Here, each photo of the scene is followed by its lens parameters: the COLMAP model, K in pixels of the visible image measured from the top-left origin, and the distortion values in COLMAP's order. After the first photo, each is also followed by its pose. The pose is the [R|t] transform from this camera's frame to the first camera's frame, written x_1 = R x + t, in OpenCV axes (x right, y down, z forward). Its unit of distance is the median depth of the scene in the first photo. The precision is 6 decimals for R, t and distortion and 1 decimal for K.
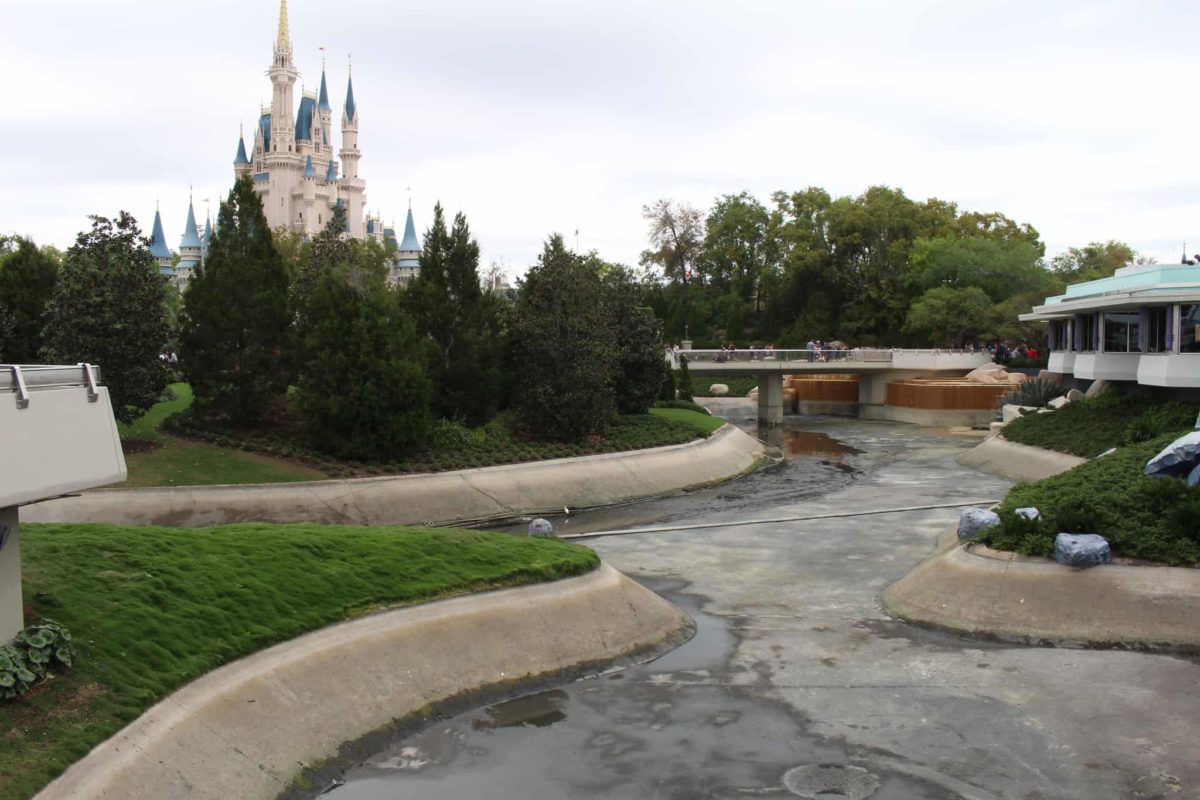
lens RADIAL K [[1005.3, 0, 582.8], [0, 1005.3, 399.3], [0, 0, 1]] dist [-0.160154, 0.124885]
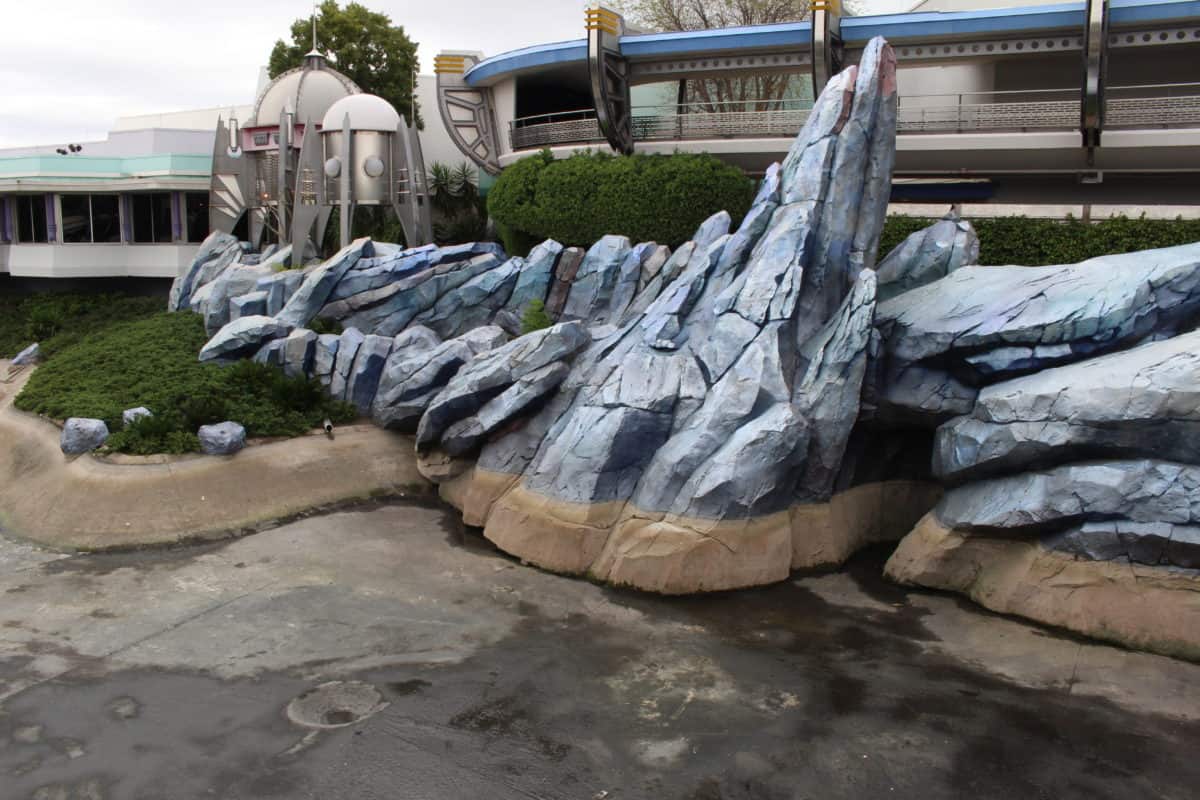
lens RADIAL K [[1005.3, 0, 600.0], [0, 1005.3, 403.5], [0, 0, 1]] dist [-0.160154, 0.124885]
pose [[0.311523, -0.150352, 0.938269, -0.282695], [0.035500, 0.988555, 0.146624, -0.017021], [-0.949575, -0.012368, 0.313295, 0.245841]]
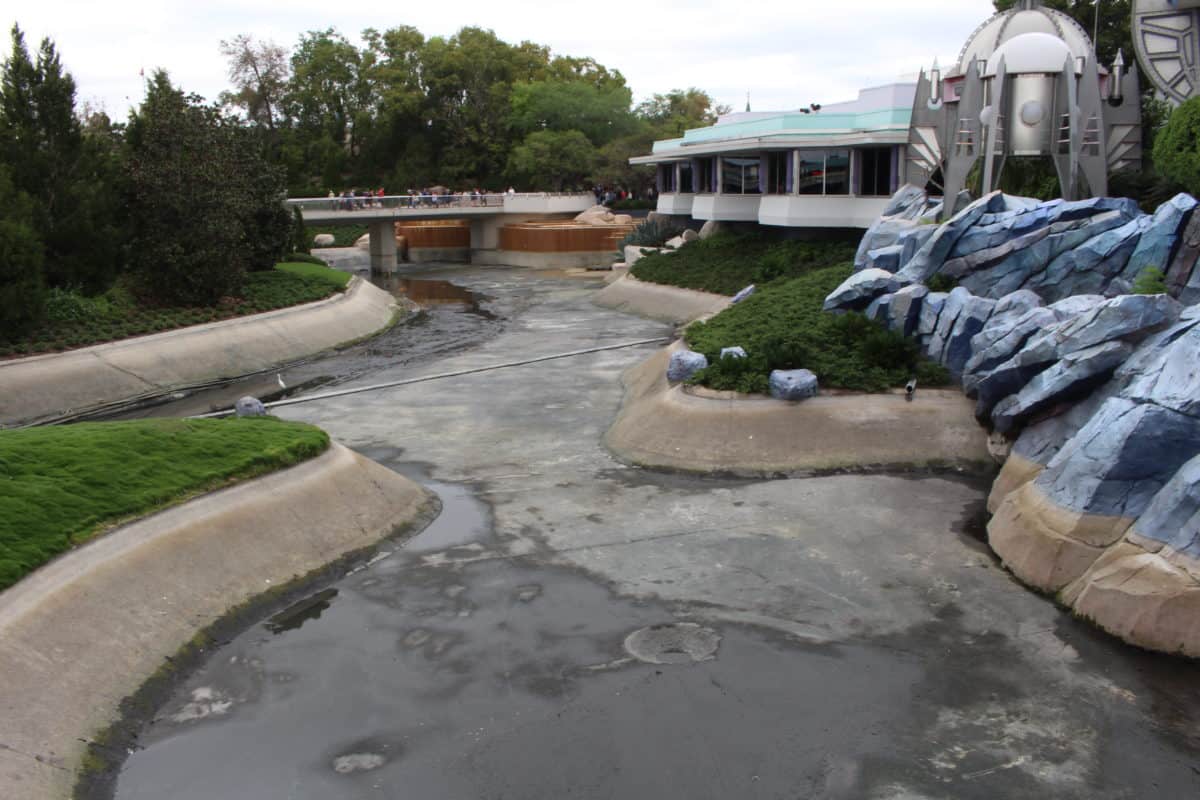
lens RADIAL K [[1005.3, 0, 594.5], [0, 1005.3, 410.2], [0, 0, 1]] dist [-0.160154, 0.124885]
pose [[0.908986, -0.095559, 0.405725, -0.109509], [0.028377, 0.985295, 0.168486, -0.006225], [-0.415859, -0.141639, 0.898332, 0.087407]]
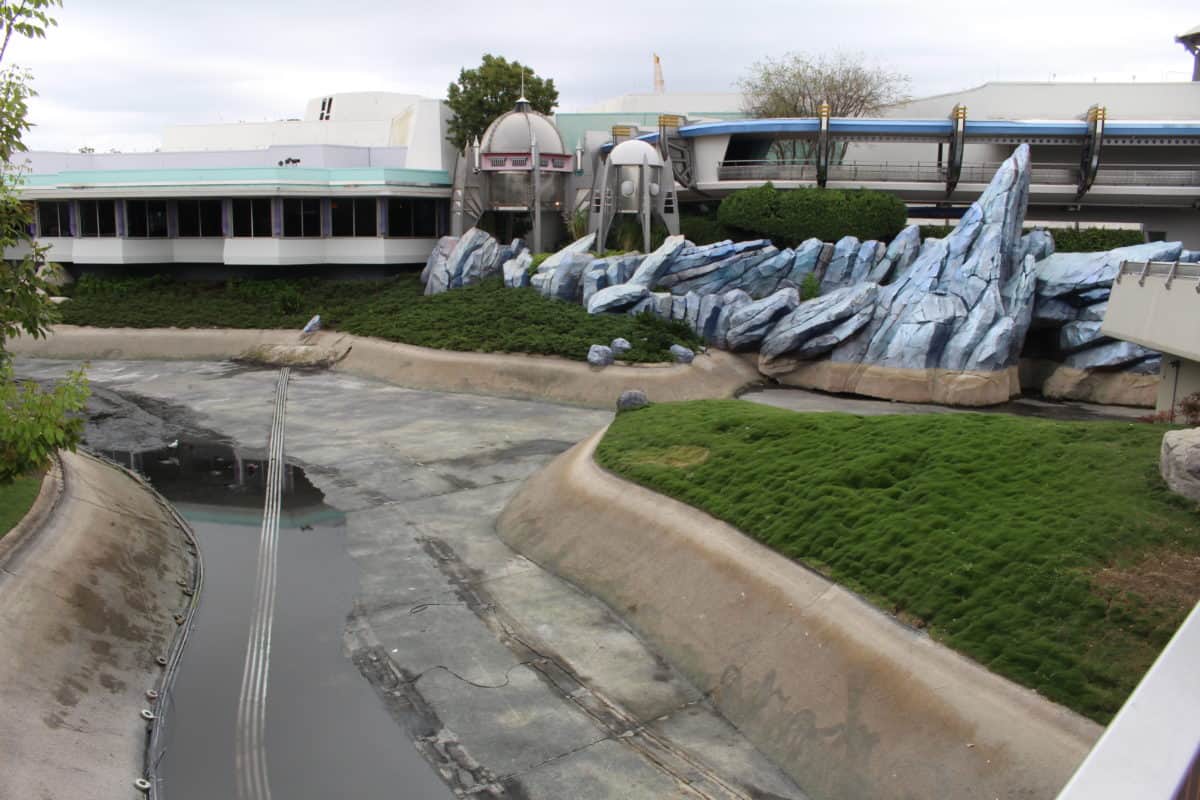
lens RADIAL K [[1005.3, 0, 606.1], [0, 1005.3, 398.1], [0, 0, 1]] dist [-0.160154, 0.124885]
pose [[0.009265, -0.158961, 0.987241, -1.070028], [0.038526, 0.986608, 0.158497, -0.047011], [-0.999215, 0.036566, 0.015265, 0.930056]]
